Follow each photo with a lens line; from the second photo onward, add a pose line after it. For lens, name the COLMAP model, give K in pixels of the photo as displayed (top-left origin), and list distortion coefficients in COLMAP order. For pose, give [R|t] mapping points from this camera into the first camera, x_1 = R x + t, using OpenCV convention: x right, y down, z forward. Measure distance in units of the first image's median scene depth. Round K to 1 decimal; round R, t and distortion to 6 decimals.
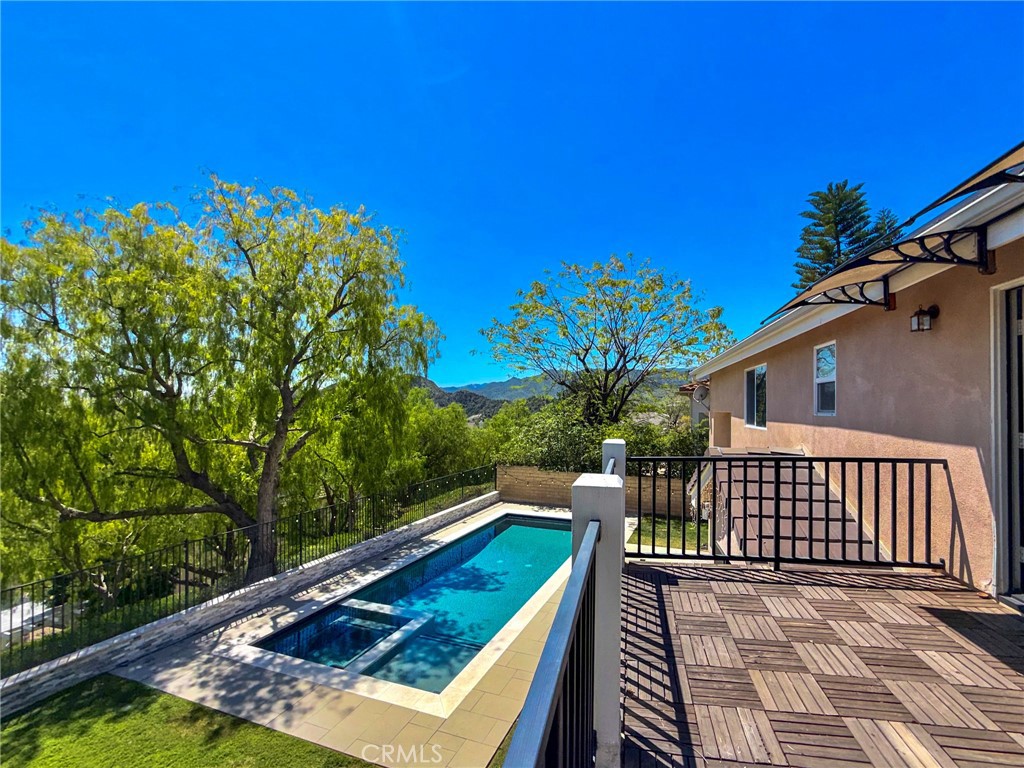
lens RADIAL K [[413.1, 0, 511.7], [0, 413.1, 388.6], [0, 0, 1]] dist [0.001849, 0.000744]
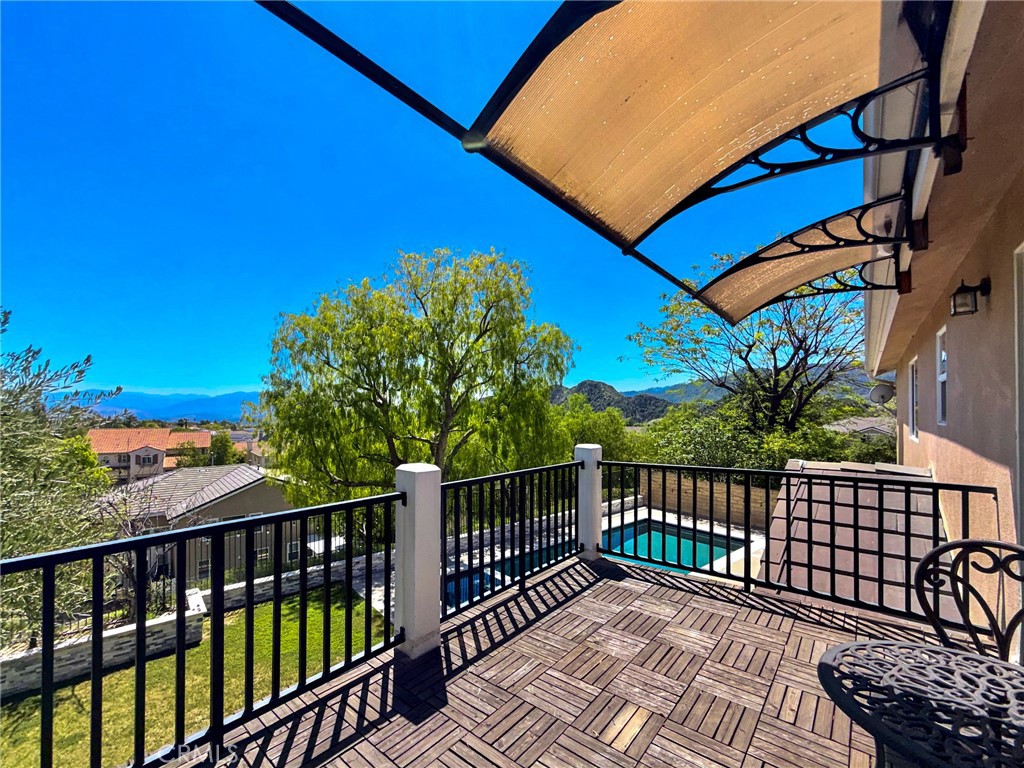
lens RADIAL K [[413.1, 0, 514.1], [0, 413.1, 391.0], [0, 0, 1]] dist [0.001849, 0.000744]
pose [[0.863204, -0.028882, -0.504028, 0.303867], [0.027825, 0.999566, -0.009624, -0.006819], [0.504088, -0.005717, 0.863634, -0.026362]]
